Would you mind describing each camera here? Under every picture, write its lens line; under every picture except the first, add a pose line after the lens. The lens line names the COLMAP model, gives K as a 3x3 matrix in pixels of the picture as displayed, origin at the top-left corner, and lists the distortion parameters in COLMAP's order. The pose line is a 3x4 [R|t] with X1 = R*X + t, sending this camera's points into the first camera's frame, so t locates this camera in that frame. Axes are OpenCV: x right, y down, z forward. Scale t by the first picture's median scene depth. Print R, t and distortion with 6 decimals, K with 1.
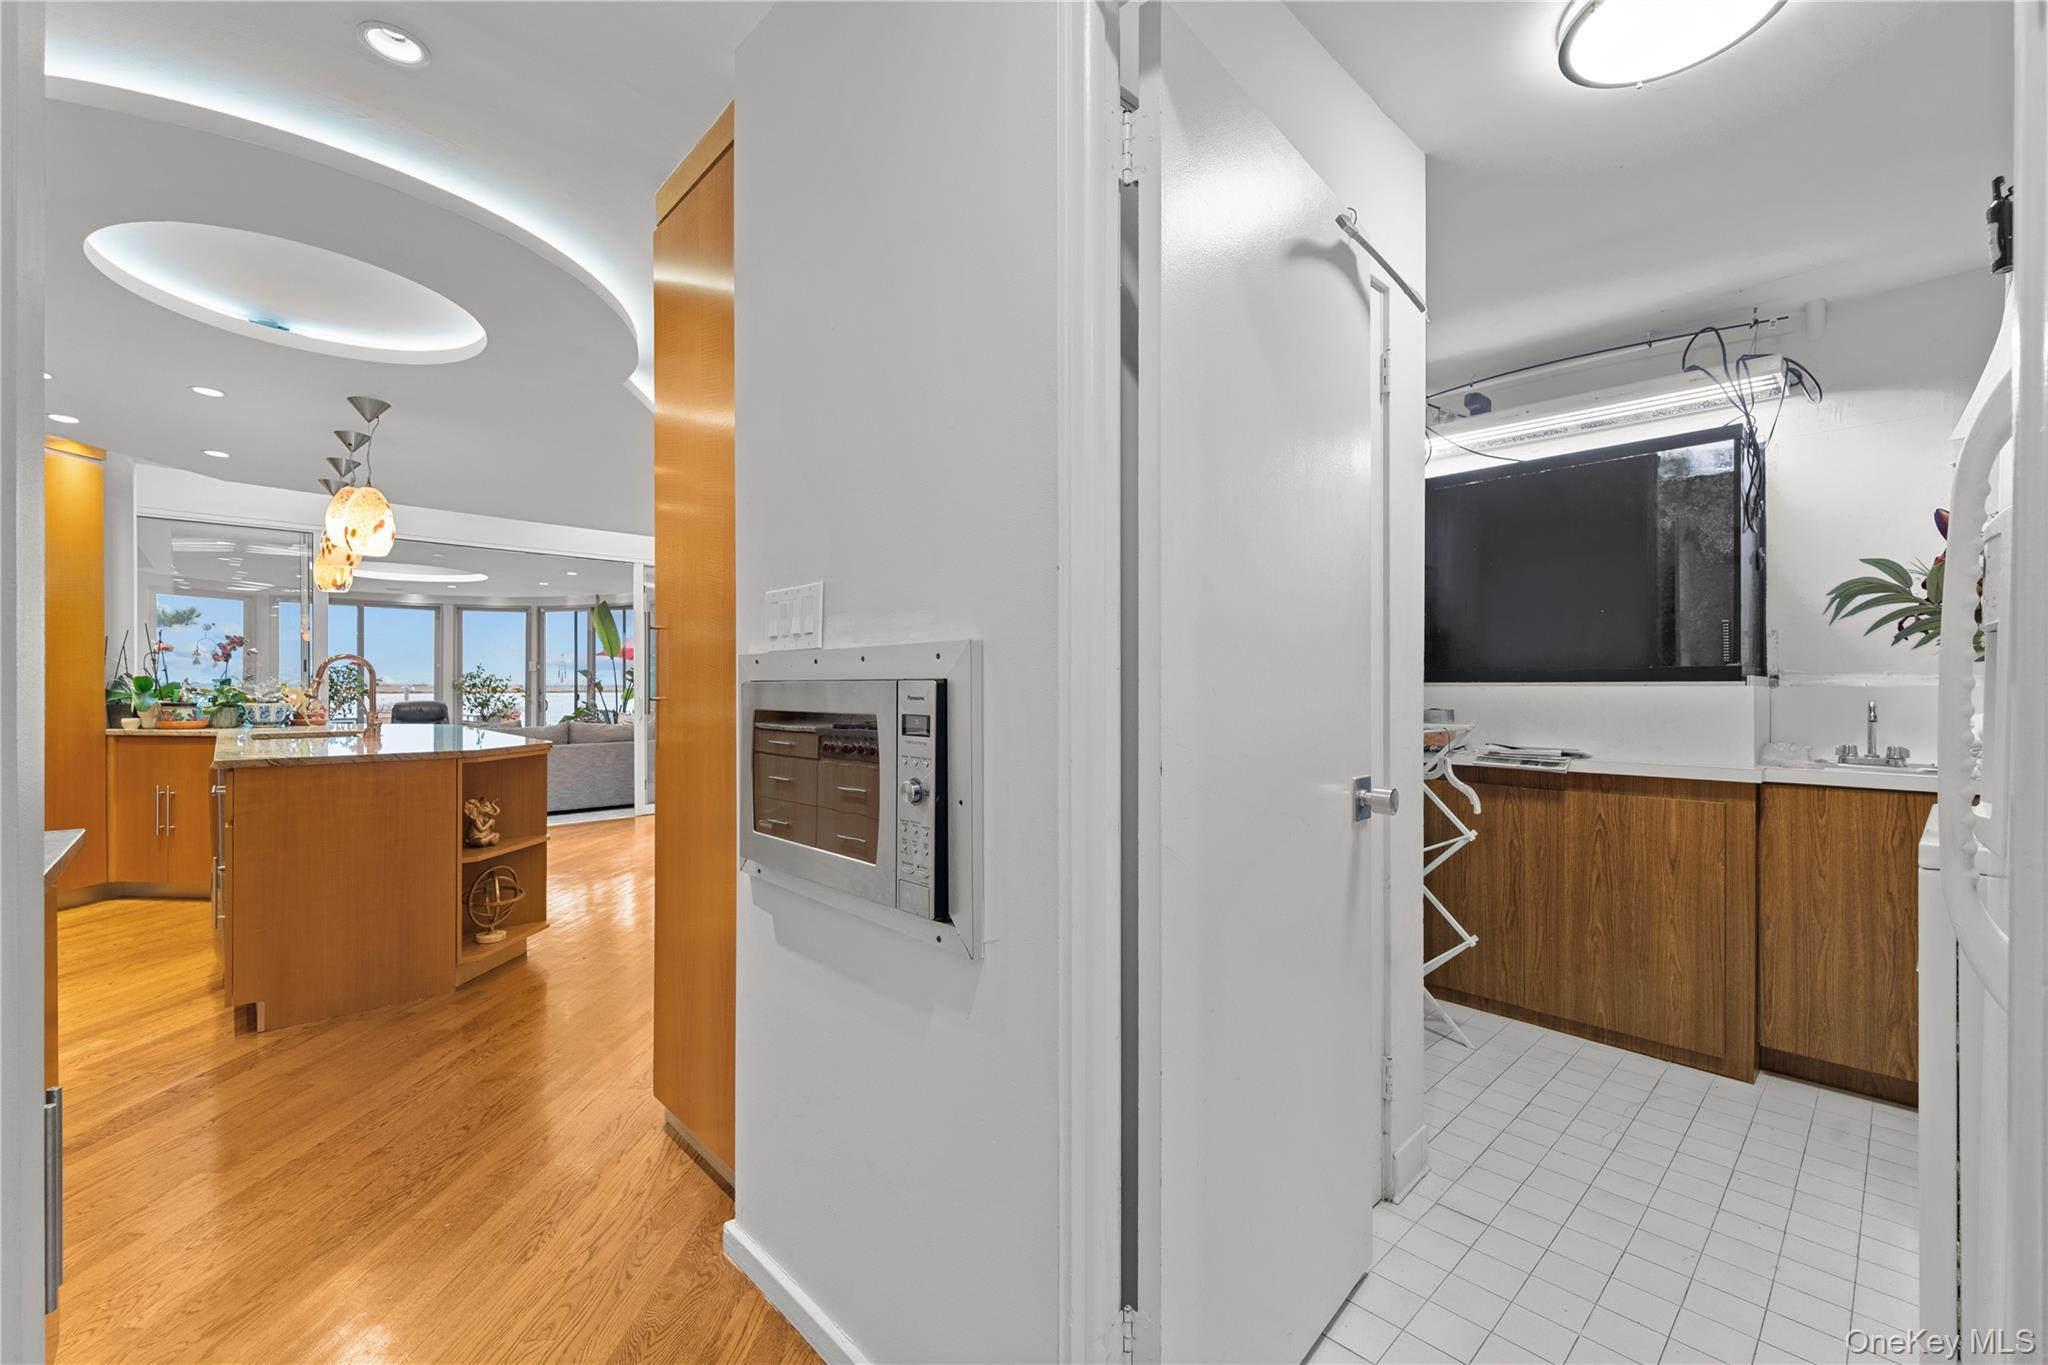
lens RADIAL K [[835.4, 0, 1019.8], [0, 835.4, 688.1], [0, 0, 1]] dist [0.001387, 0.000046]
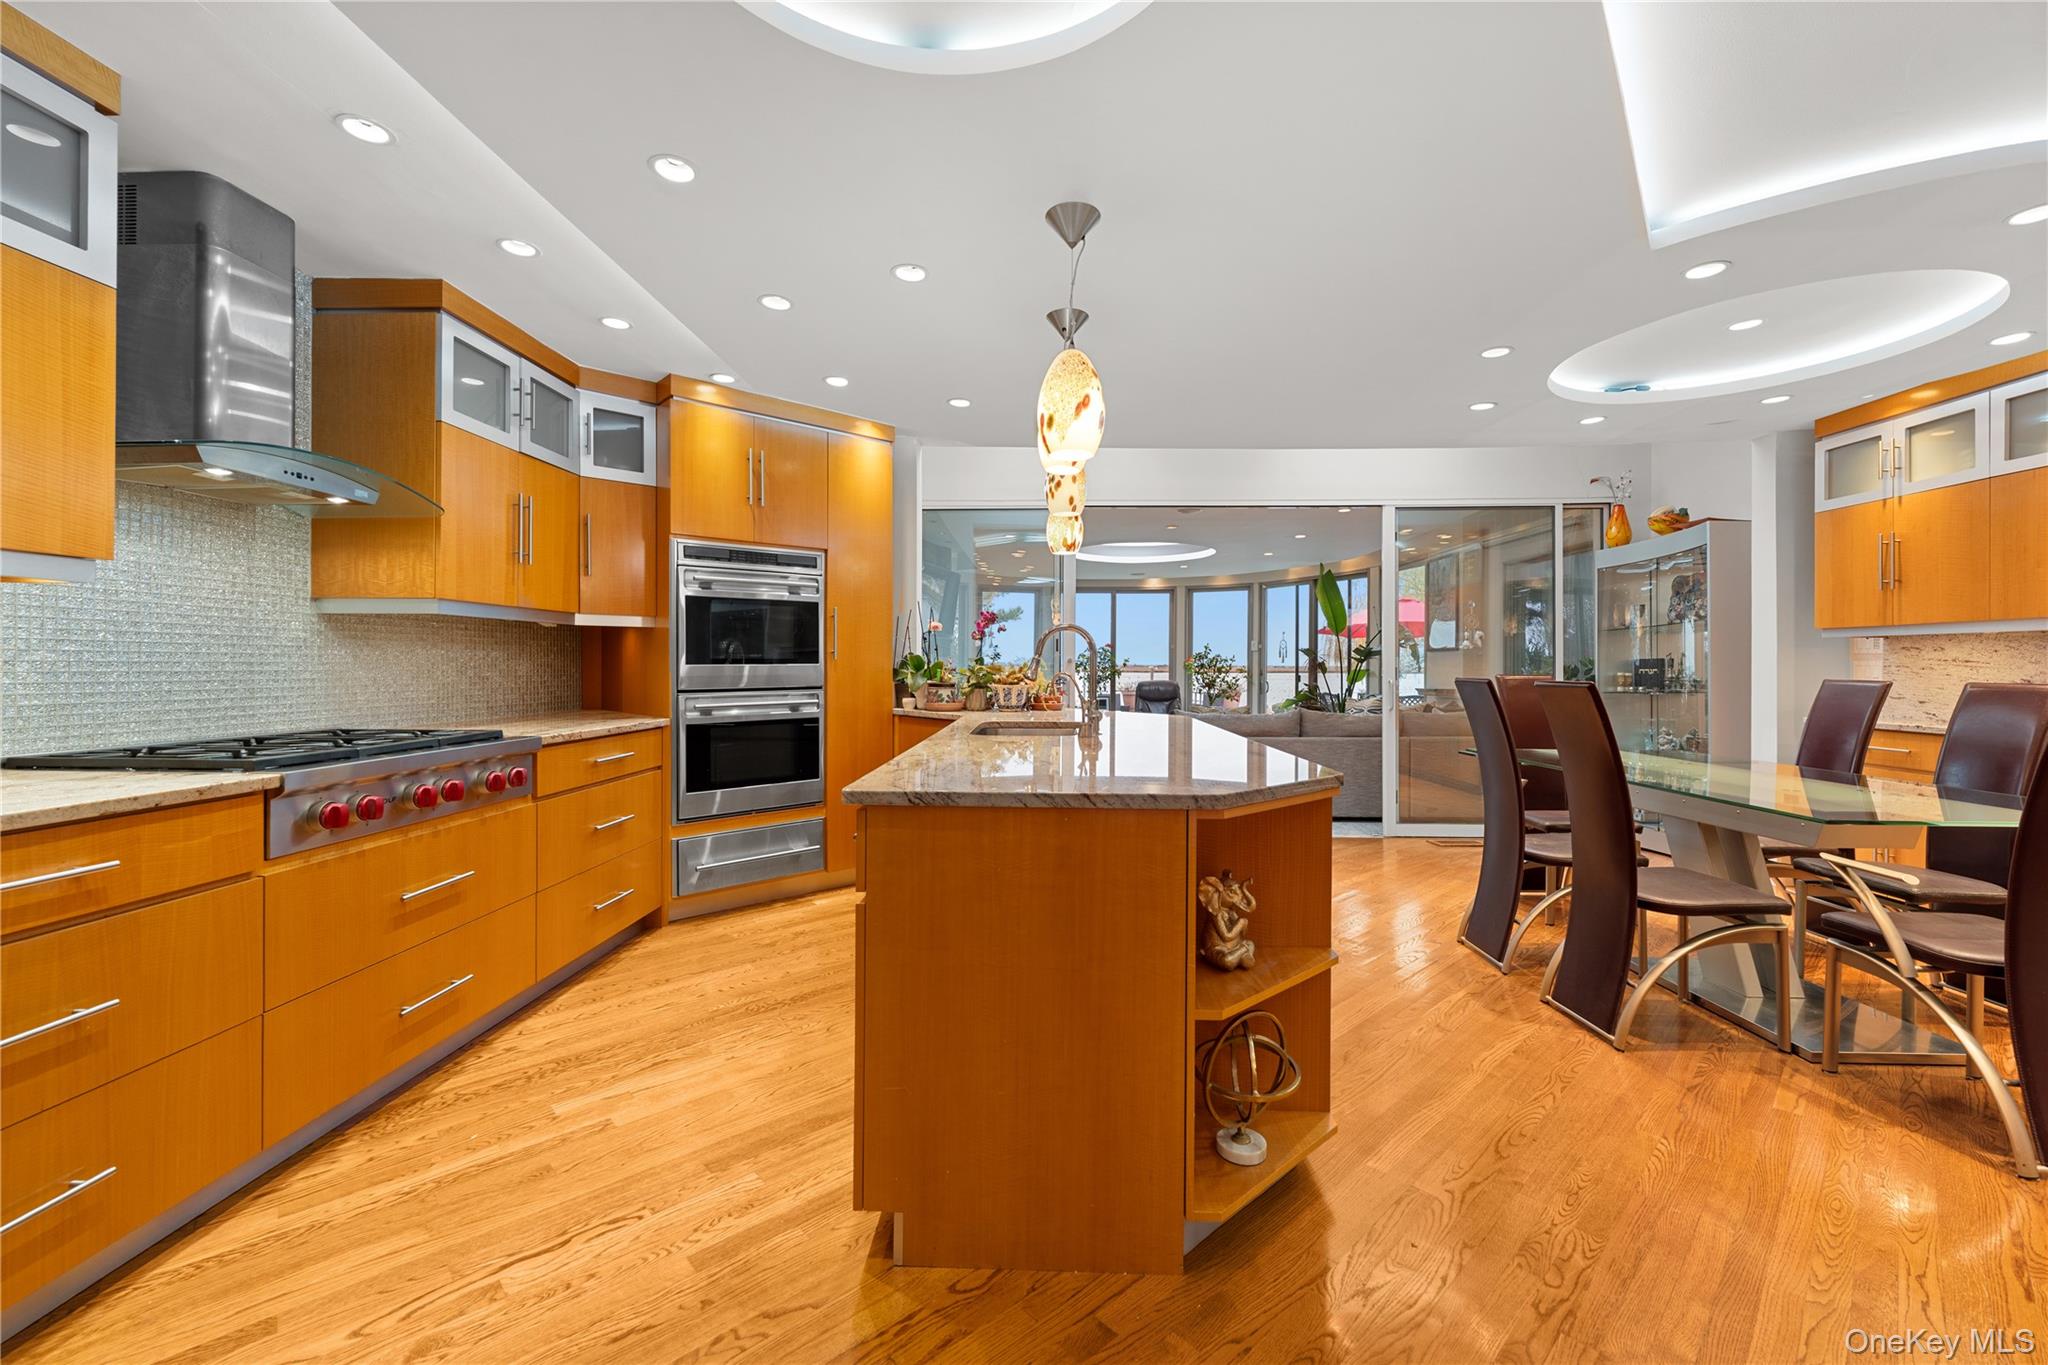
lens RADIAL K [[835.4, 0, 1024.1], [0, 835.4, 669.6], [0, 0, 1]] dist [0.001387, 0.000046]
pose [[0.706760, 0.004458, -0.707439, -0.146665], [-0.003928, 0.999989, 0.002377, -0.000227], [0.707442, 0.001099, 0.706770, 0.217534]]
